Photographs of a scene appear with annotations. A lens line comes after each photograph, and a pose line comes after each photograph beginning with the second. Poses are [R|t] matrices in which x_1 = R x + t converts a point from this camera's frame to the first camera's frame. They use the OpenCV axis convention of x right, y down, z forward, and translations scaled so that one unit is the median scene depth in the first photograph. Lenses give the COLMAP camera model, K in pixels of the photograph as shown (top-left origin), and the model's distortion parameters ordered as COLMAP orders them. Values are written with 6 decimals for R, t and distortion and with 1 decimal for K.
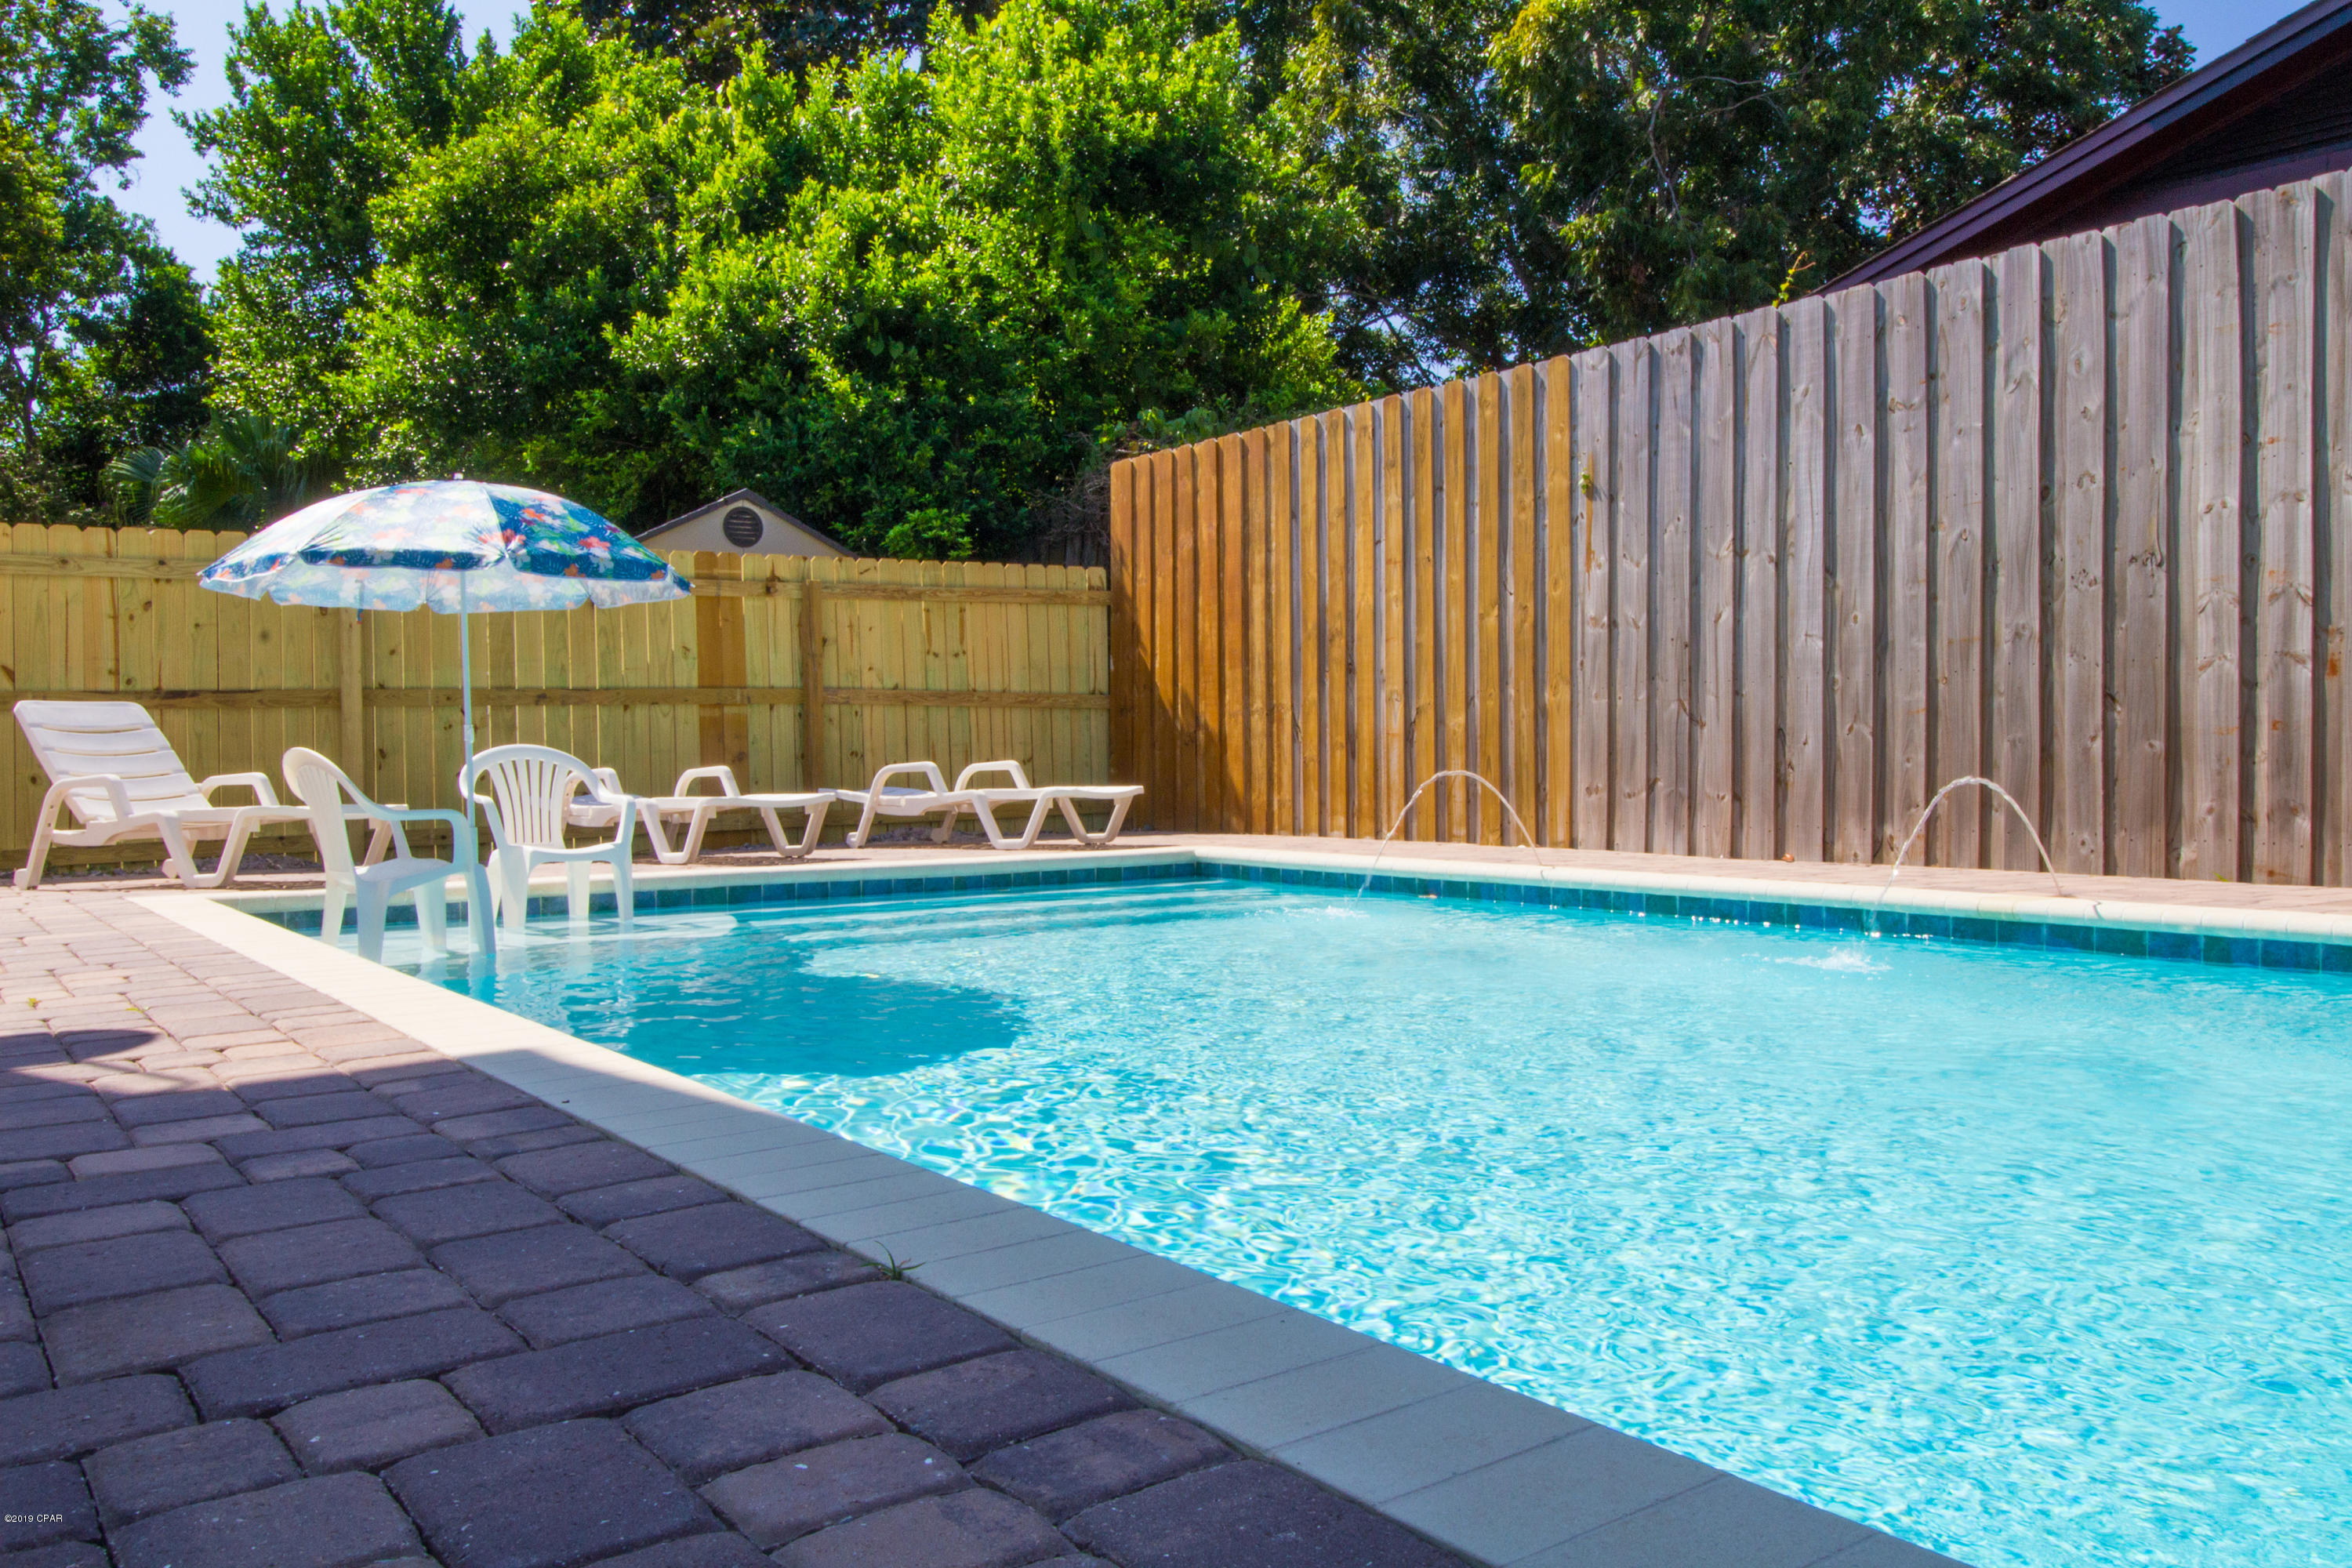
lens RADIAL K [[1827.7, 0, 1171.2], [0, 1827.7, 771.3], [0, 0, 1]] dist [0.012862, -0.013868]
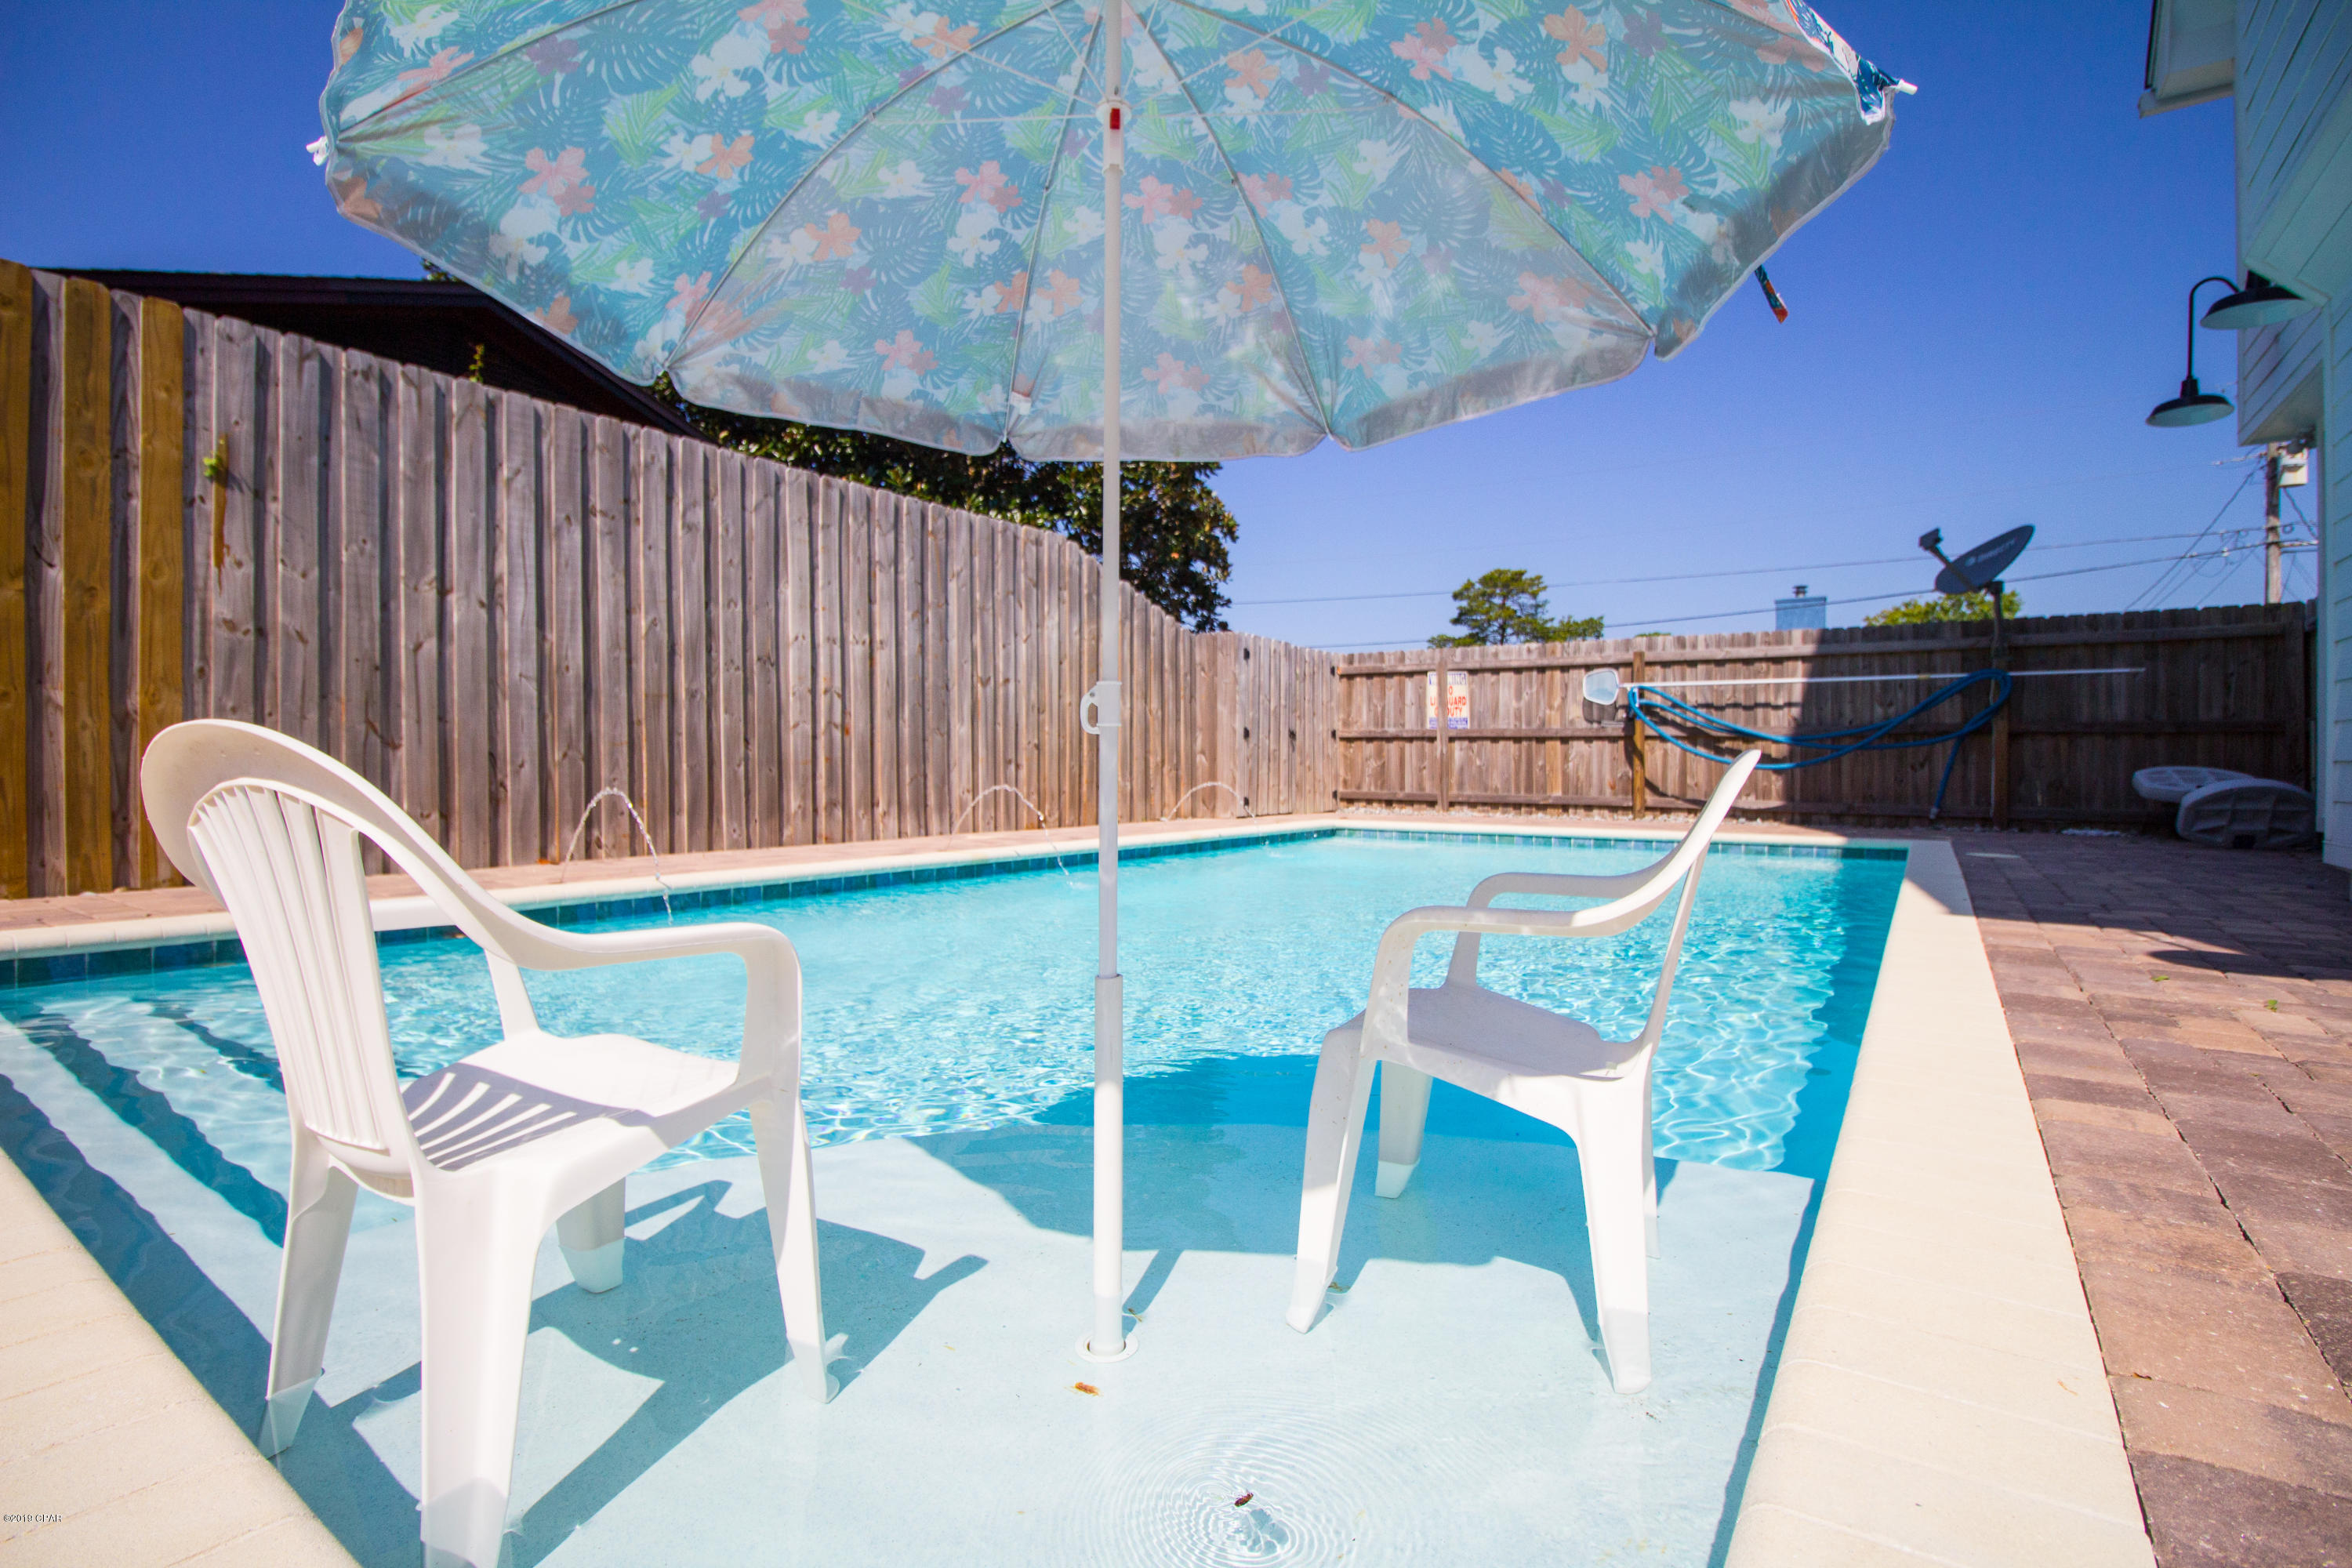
lens RADIAL K [[1075.7, 0, 1174.4], [0, 1075.7, 771.6], [0, 0, 1]] dist [-0.004012, -0.011654]
pose [[-0.329874, 0.001521, 0.944024, -0.403973], [0.007273, 0.999973, 0.000930, -0.008294], [-0.943997, 0.007172, -0.329877, 0.737053]]
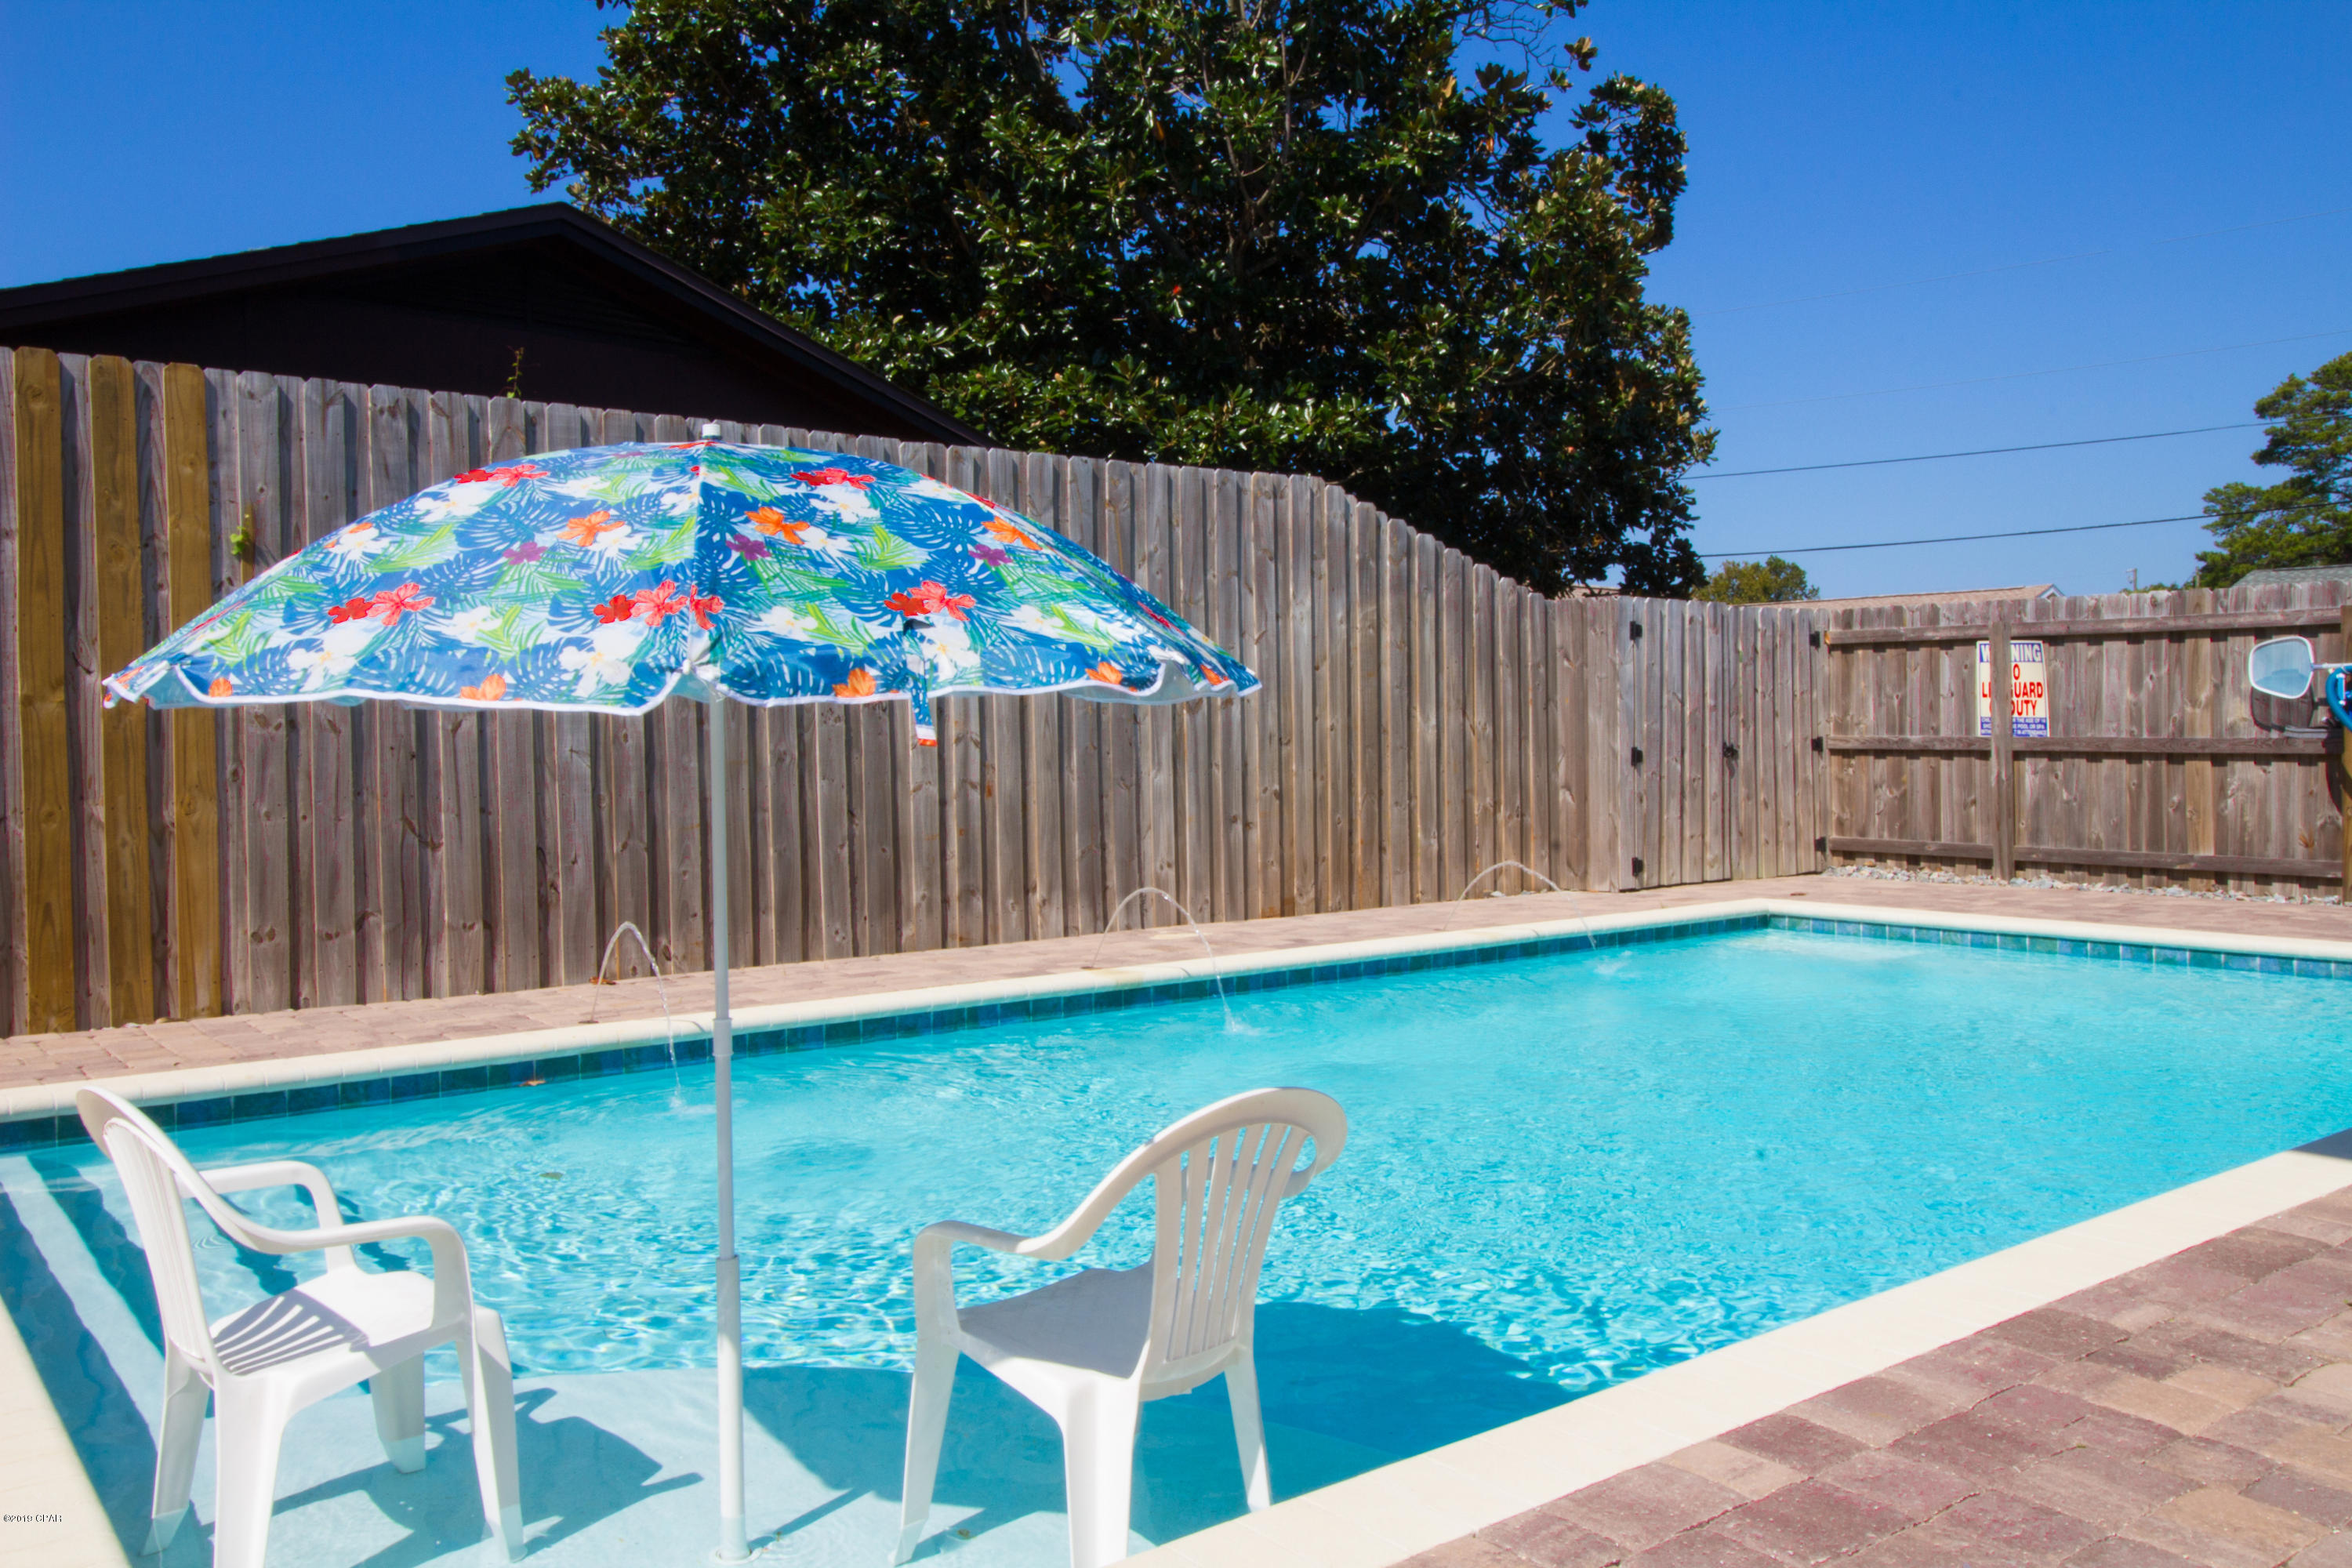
lens RADIAL K [[1827.7, 0, 1186.3], [0, 1827.7, 769.8], [0, 0, 1]] dist [0.012862, -0.013868]
pose [[-0.037556, -0.014160, 0.999194, -0.569553], [0.019054, 0.999708, 0.014883, -0.064640], [-0.999113, 0.019598, -0.037275, 0.630695]]
